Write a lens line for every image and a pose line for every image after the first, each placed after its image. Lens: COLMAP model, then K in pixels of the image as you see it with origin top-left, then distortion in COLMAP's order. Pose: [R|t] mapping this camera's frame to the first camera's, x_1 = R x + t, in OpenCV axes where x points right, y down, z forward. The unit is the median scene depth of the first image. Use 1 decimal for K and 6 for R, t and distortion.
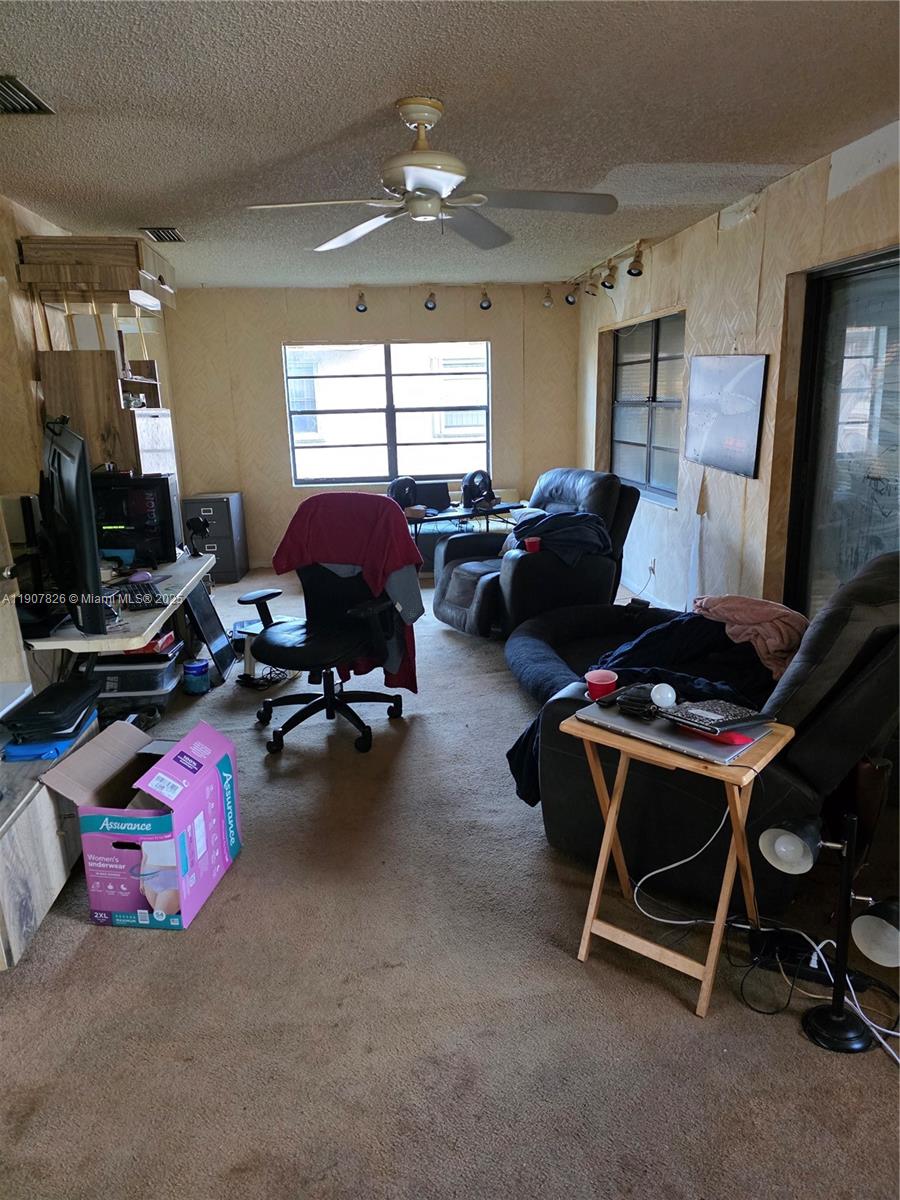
lens RADIAL K [[785.5, 0, 450.0], [0, 785.5, 600.0], [0, 0, 1]] dist [0.099208, -0.092194]
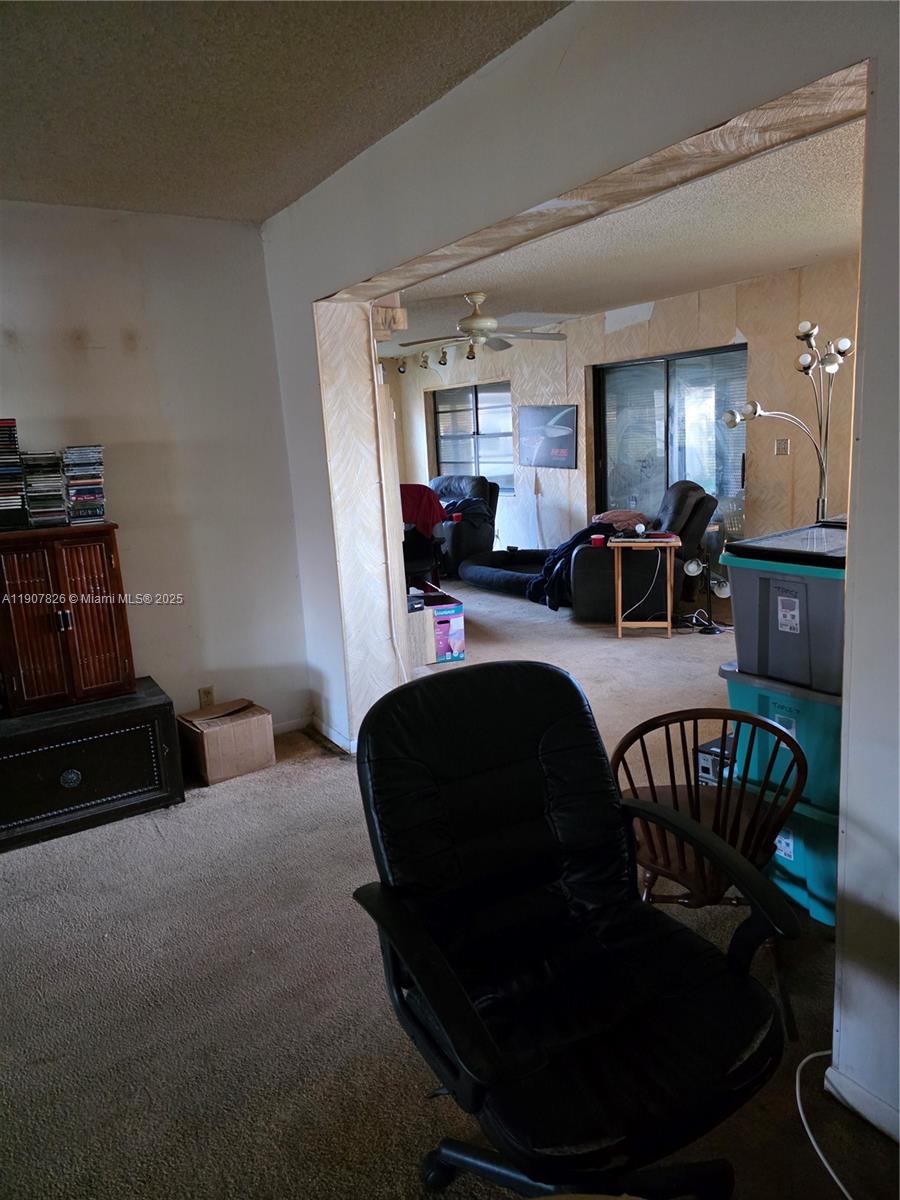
lens RADIAL K [[785.5, 0, 450.0], [0, 785.5, 600.0], [0, 0, 1]] dist [0.099208, -0.092194]
pose [[0.898385, -0.114547, 0.424008, -0.744456], [0.139942, 0.989731, -0.029129, 0.175975], [-0.416317, 0.085506, 0.905190, -0.575908]]
